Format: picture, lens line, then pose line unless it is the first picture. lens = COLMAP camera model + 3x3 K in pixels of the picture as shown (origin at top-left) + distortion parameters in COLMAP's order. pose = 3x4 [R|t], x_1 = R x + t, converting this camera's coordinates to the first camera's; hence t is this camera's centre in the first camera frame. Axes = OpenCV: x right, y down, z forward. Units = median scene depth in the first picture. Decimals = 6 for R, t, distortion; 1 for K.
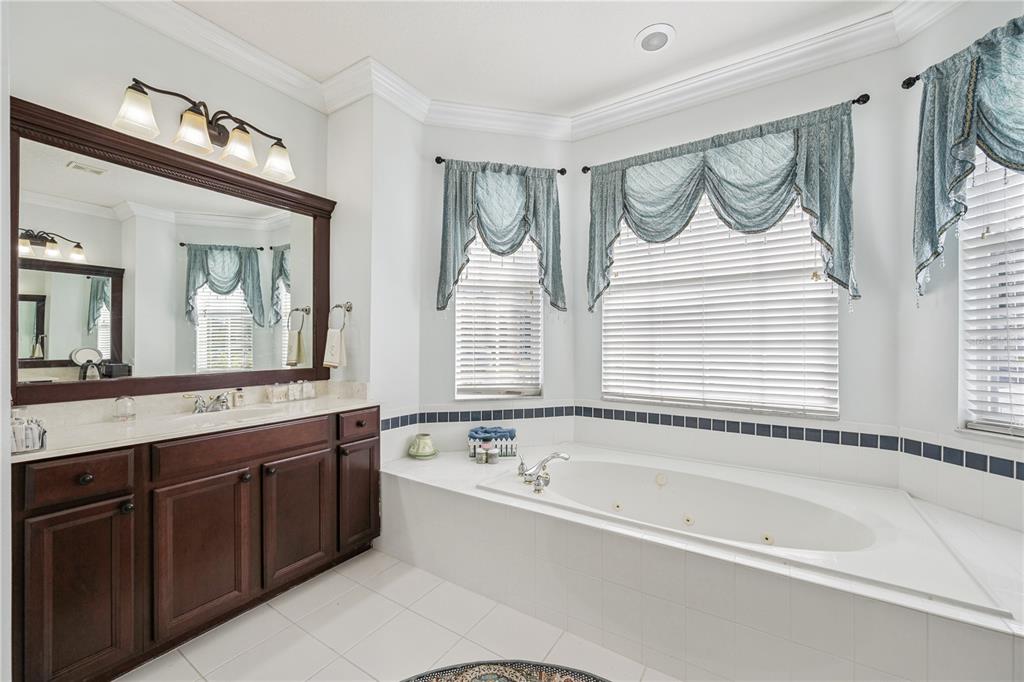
lens RADIAL K [[412.1, 0, 512.0], [0, 412.1, 341.0], [0, 0, 1]] dist [-0.000584, 0.000031]
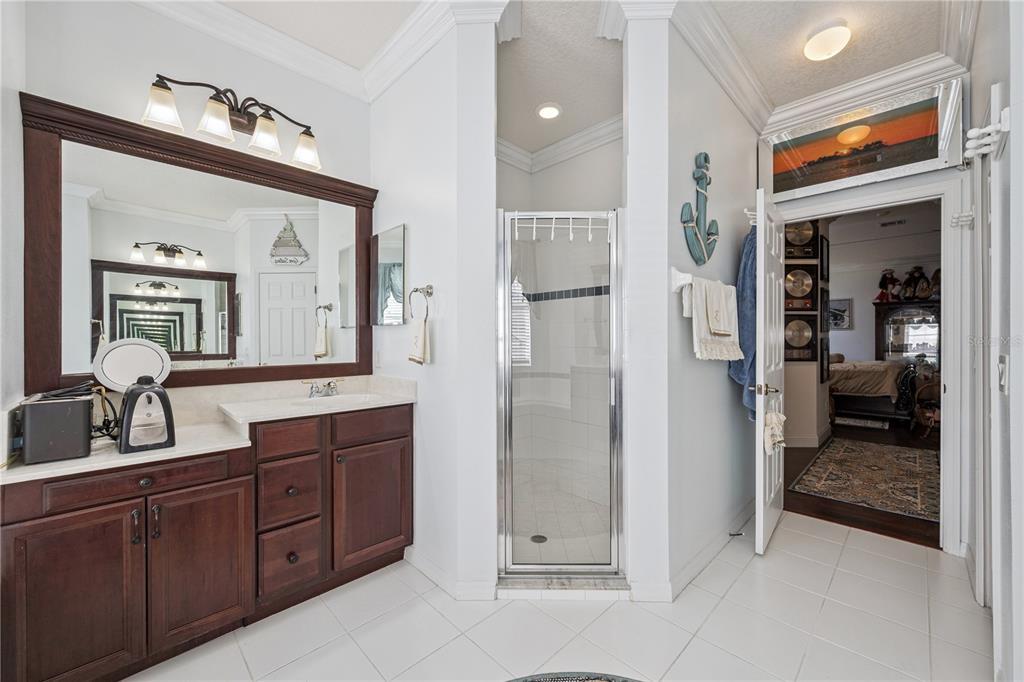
lens RADIAL K [[401.3, 0, 512.0], [0, 401.3, 341.0], [0, 0, 1]] dist [-0.001616, -0.000238]
pose [[0.976345, -0.001778, -0.216213, 0.096674], [0.005620, 0.999837, 0.017158, 0.000933], [0.216147, -0.017967, 0.976196, 0.181375]]
